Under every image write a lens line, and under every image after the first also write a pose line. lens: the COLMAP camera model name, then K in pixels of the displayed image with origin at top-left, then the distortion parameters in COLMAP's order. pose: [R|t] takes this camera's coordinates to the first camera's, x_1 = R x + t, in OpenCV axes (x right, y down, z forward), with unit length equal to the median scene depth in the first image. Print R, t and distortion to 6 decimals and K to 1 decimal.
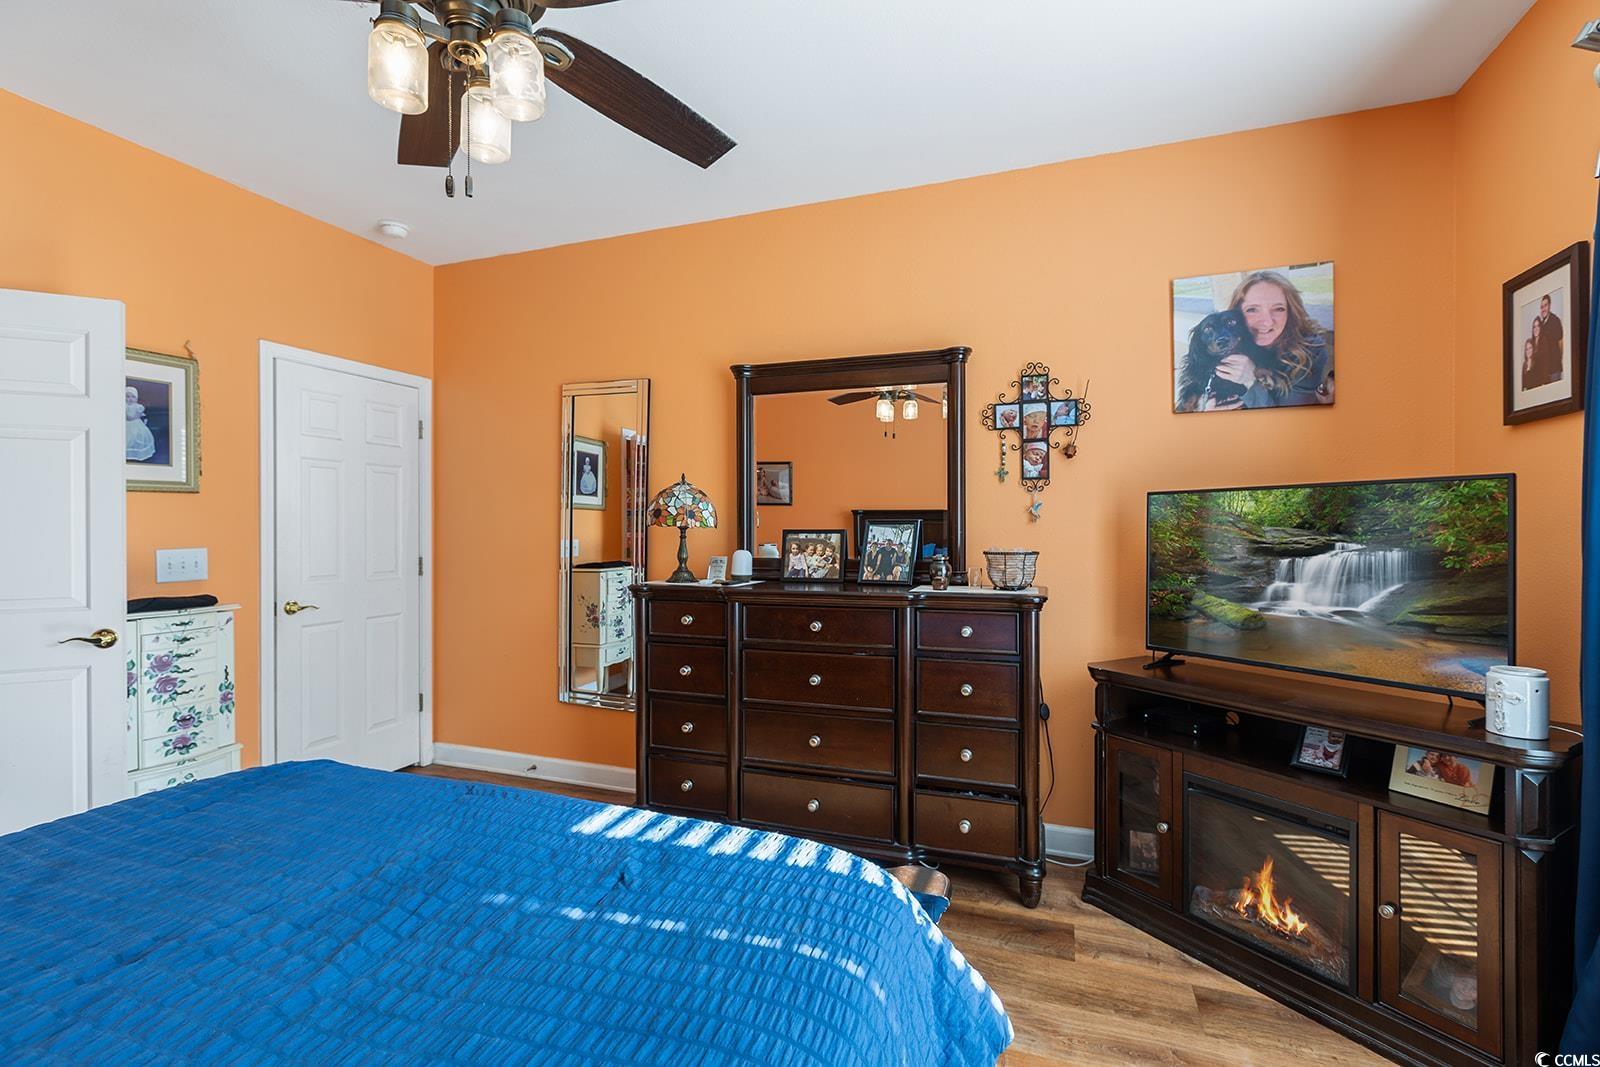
lens RADIAL K [[709.5, 0, 801.4], [0, 709.5, 531.5], [0, 0, 1]] dist [-0.003392, -0.000106]
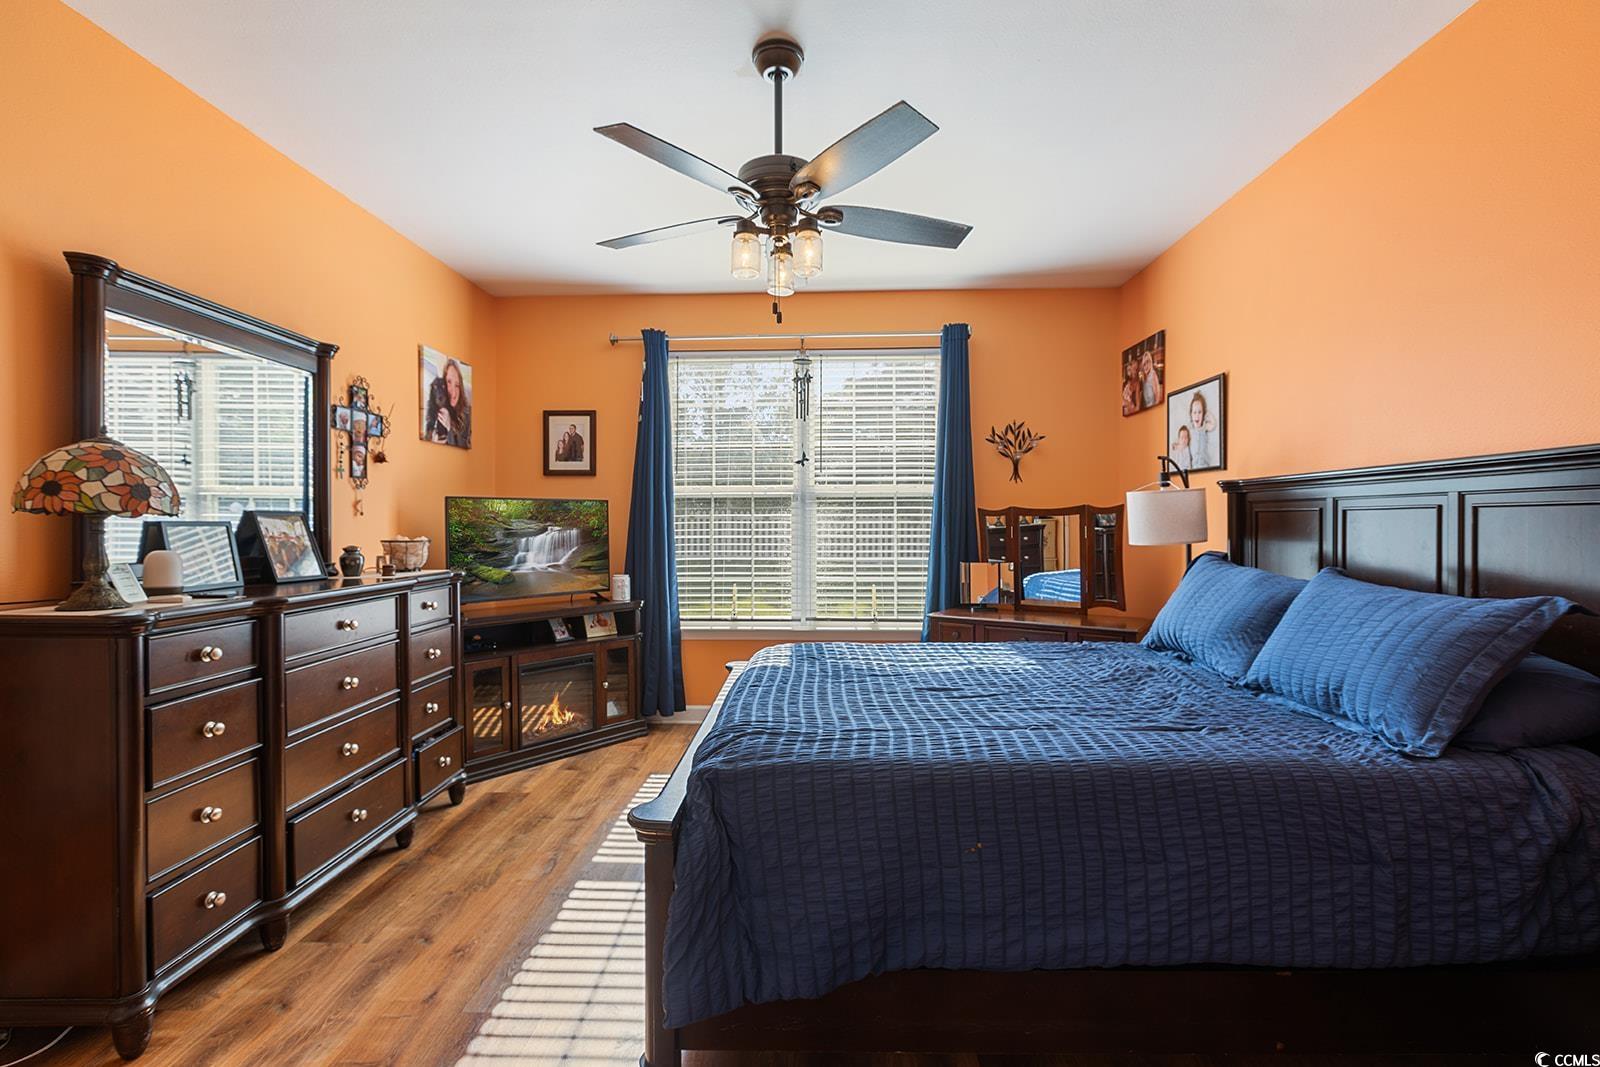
lens RADIAL K [[709.5, 0, 789.9], [0, 709.5, 529.4], [0, 0, 1]] dist [-0.003392, -0.000106]
pose [[-0.300472, -0.005826, 0.953773, -0.993423], [0.002527, 0.999973, 0.006904, 0.002746], [-0.953787, 0.004484, -0.300449, 0.697077]]
